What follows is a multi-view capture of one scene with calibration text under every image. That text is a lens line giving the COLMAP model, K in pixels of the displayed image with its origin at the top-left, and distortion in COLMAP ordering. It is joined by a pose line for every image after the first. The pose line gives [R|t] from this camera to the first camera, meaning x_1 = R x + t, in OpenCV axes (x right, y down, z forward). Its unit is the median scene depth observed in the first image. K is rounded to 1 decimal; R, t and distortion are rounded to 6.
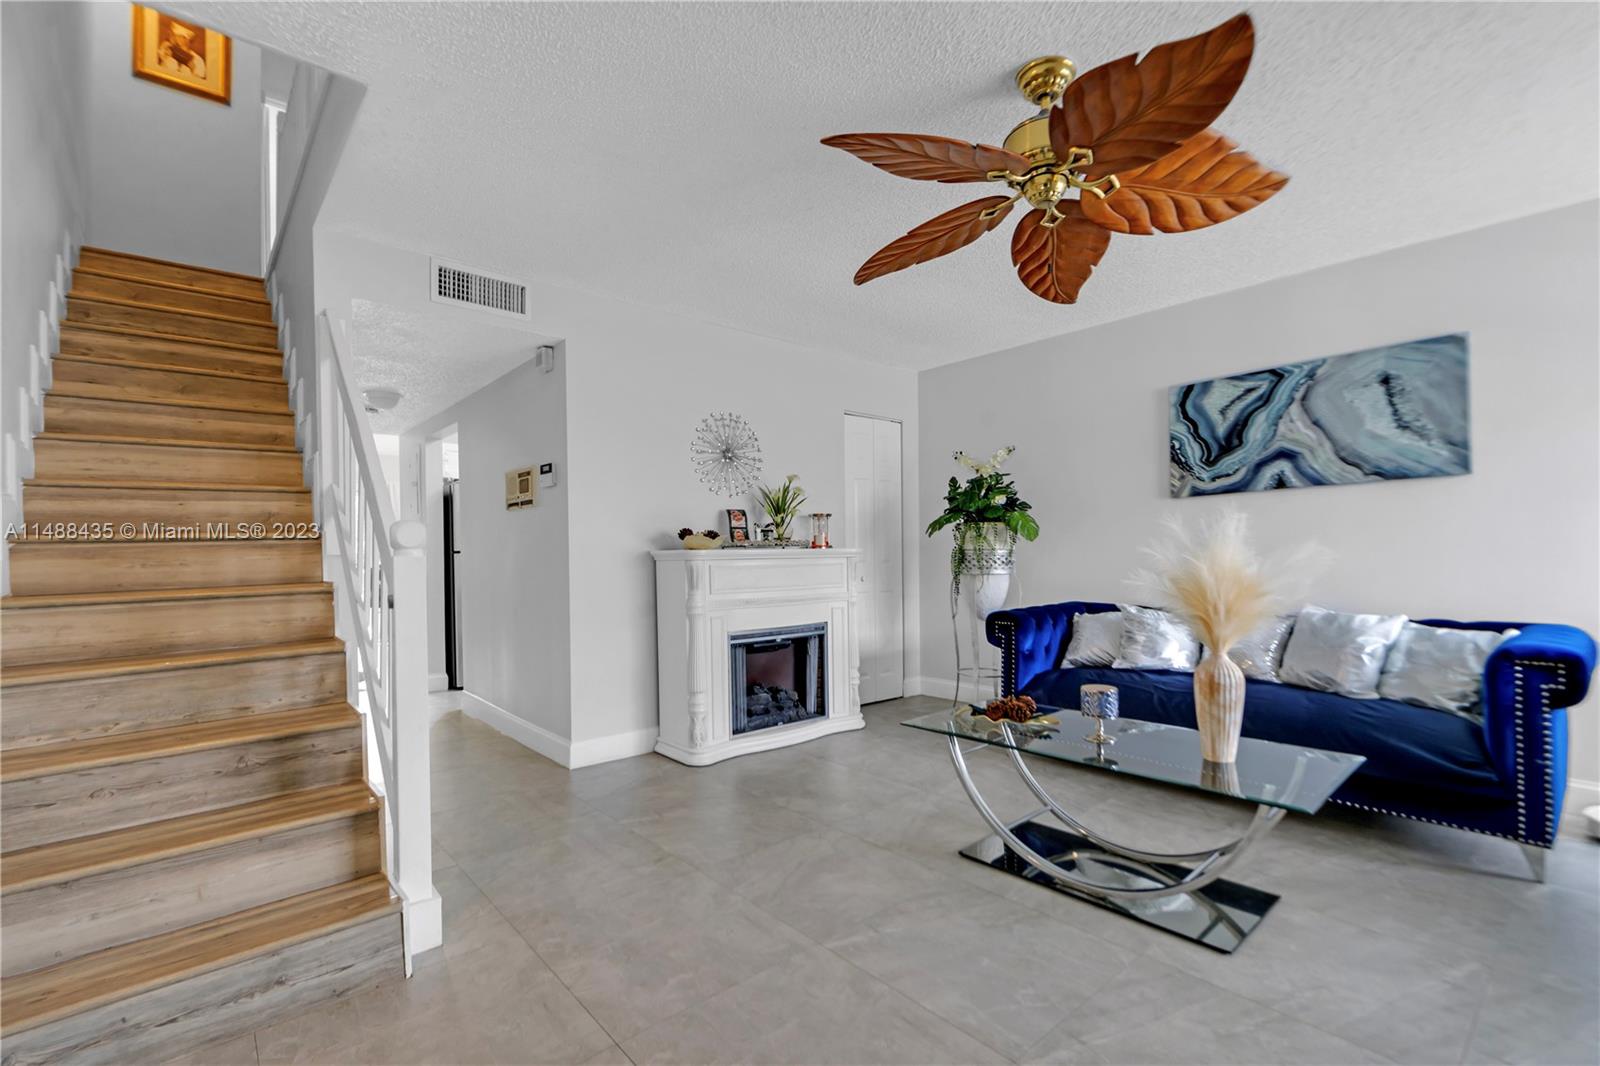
lens RADIAL K [[723.4, 0, 794.5], [0, 723.4, 560.4], [0, 0, 1]] dist [-0.002480, 0.000029]
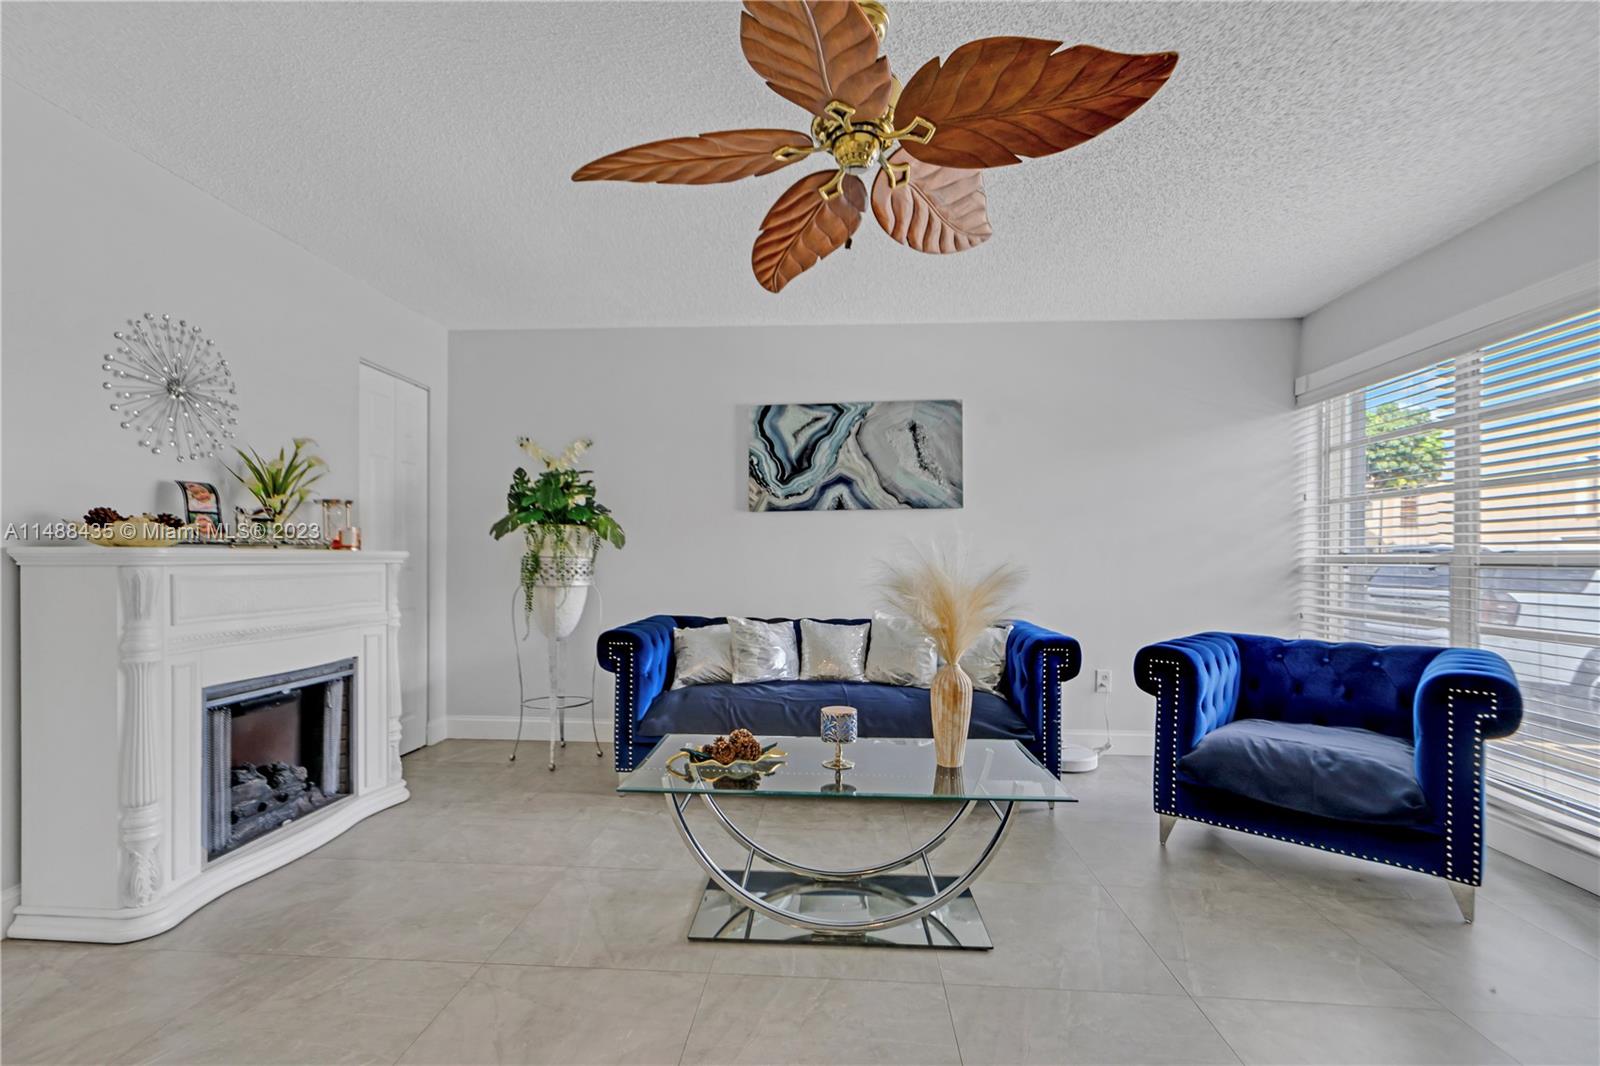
lens RADIAL K [[723.4, 0, 794.5], [0, 723.4, 560.4], [0, 0, 1]] dist [-0.002480, 0.000029]
pose [[0.693373, 0.018556, 0.720340, -0.185331], [-0.009558, 0.999817, -0.016555, 0.000194], [-0.720516, 0.004594, 0.693423, 0.248560]]
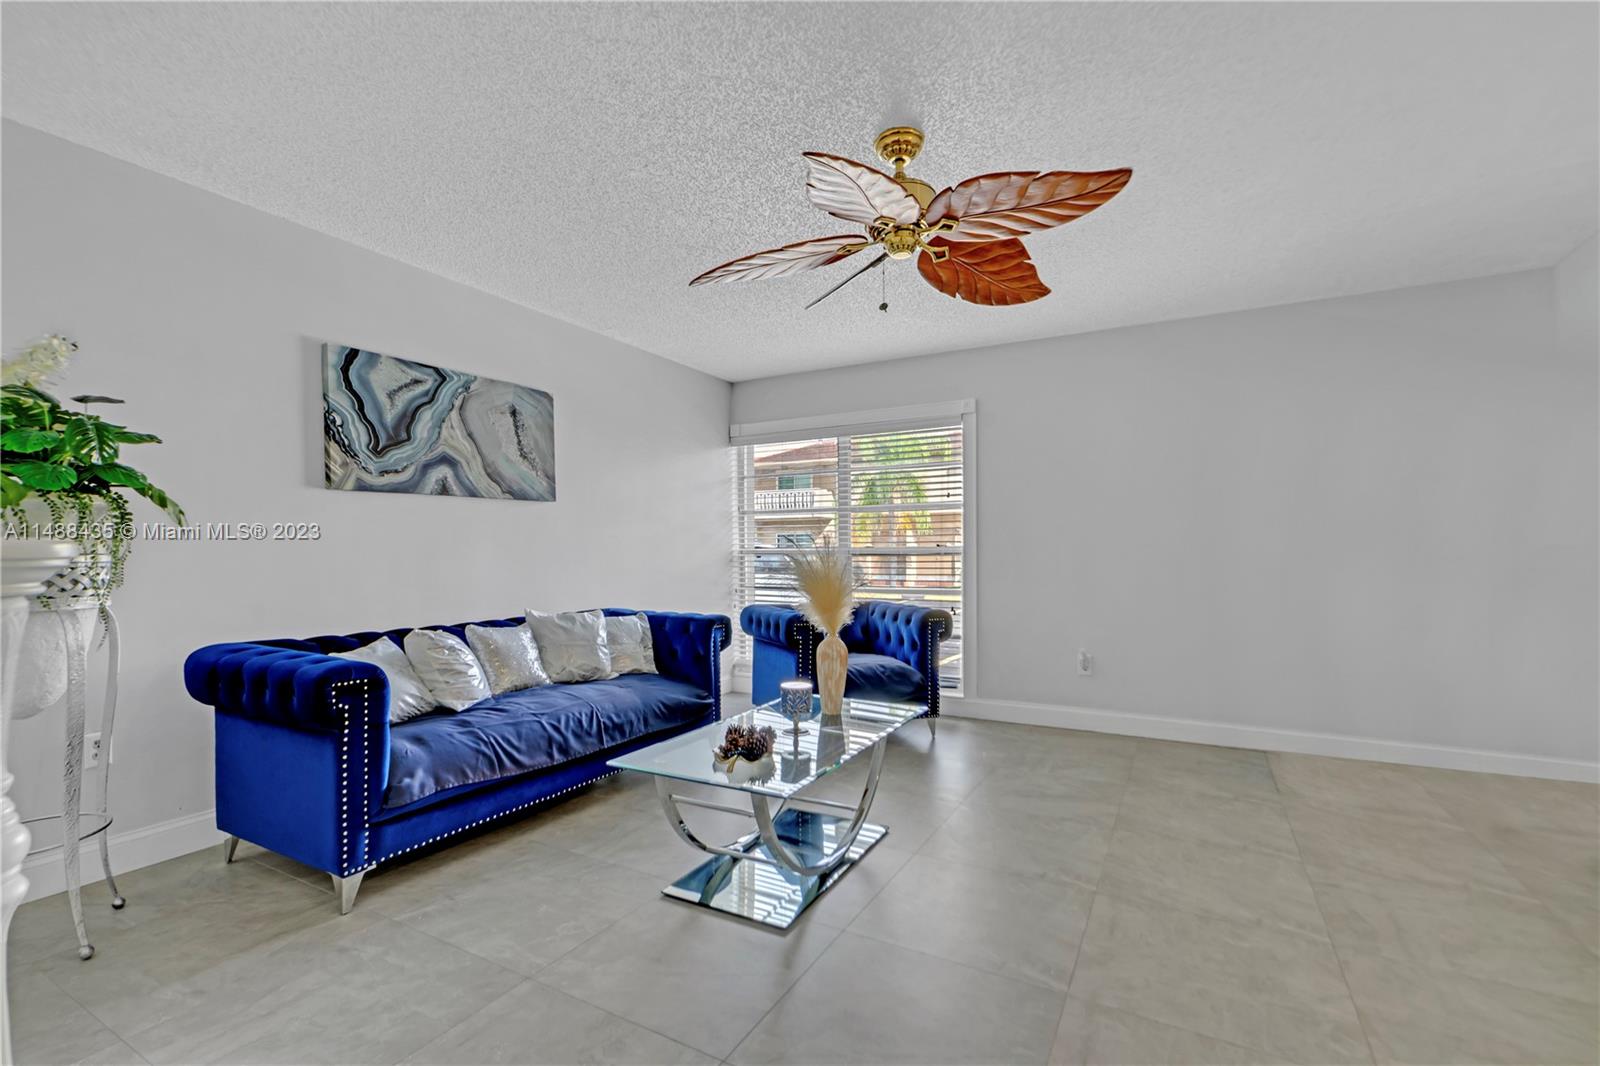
lens RADIAL K [[705.1, 0, 805.0], [0, 705.1, 553.1], [0, 0, 1]] dist [0.001748, 0.000091]
pose [[-0.350449, 0.014758, 0.936465, -0.351786], [0.014046, 0.999846, -0.010501, -0.005013], [-0.936476, 0.009474, -0.350603, 0.833931]]
